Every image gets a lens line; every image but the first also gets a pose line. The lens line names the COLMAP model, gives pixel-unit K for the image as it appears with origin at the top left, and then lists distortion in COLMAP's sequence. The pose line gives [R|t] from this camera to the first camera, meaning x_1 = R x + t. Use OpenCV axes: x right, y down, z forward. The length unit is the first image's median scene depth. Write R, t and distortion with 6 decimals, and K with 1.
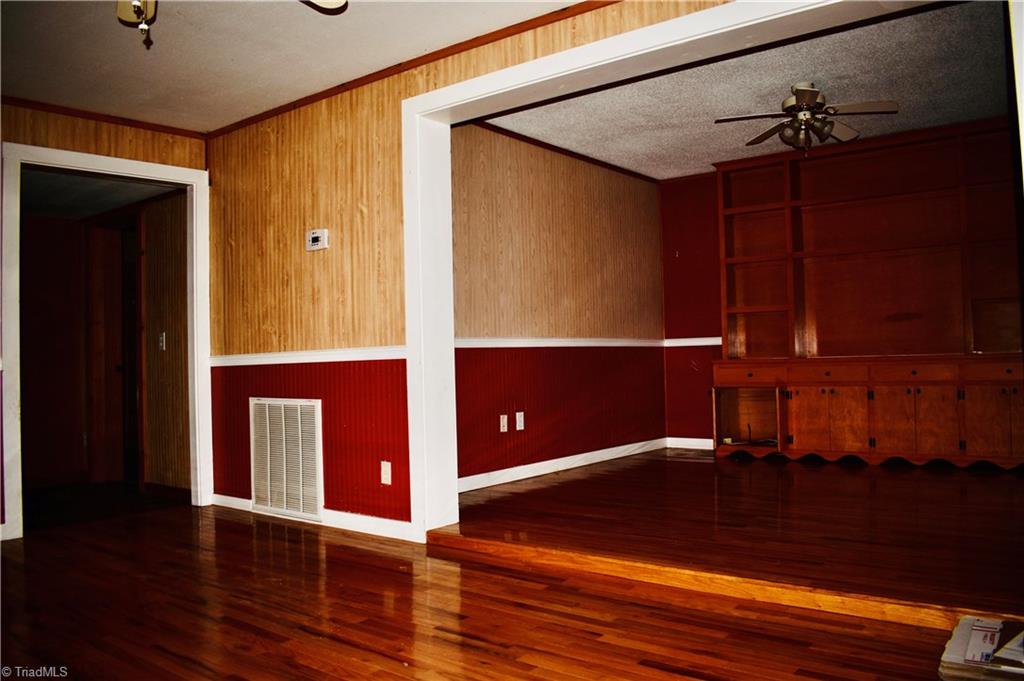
lens RADIAL K [[808.4, 0, 517.3], [0, 808.4, 341.2], [0, 0, 1]] dist [-0.088664, 0.014135]
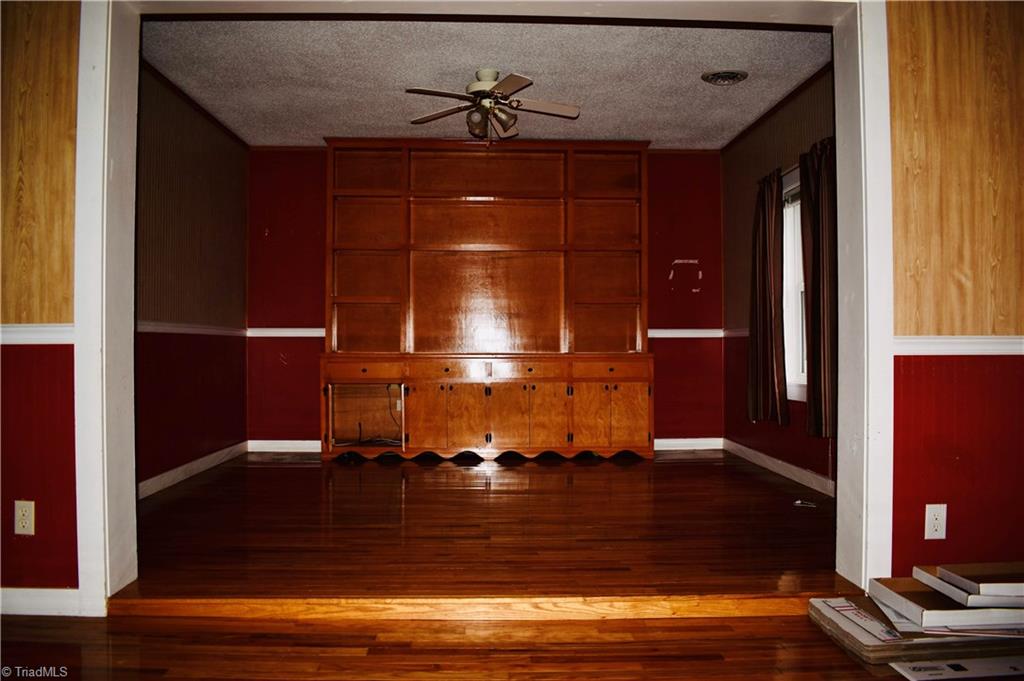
lens RADIAL K [[808.4, 0, 517.3], [0, 808.4, 341.2], [0, 0, 1]] dist [-0.088664, 0.014135]
pose [[0.762228, 0.029221, 0.646649, -0.254114], [-0.034913, 0.999382, -0.004008, 0.008454], [-0.646367, -0.019522, 0.762777, 0.244621]]
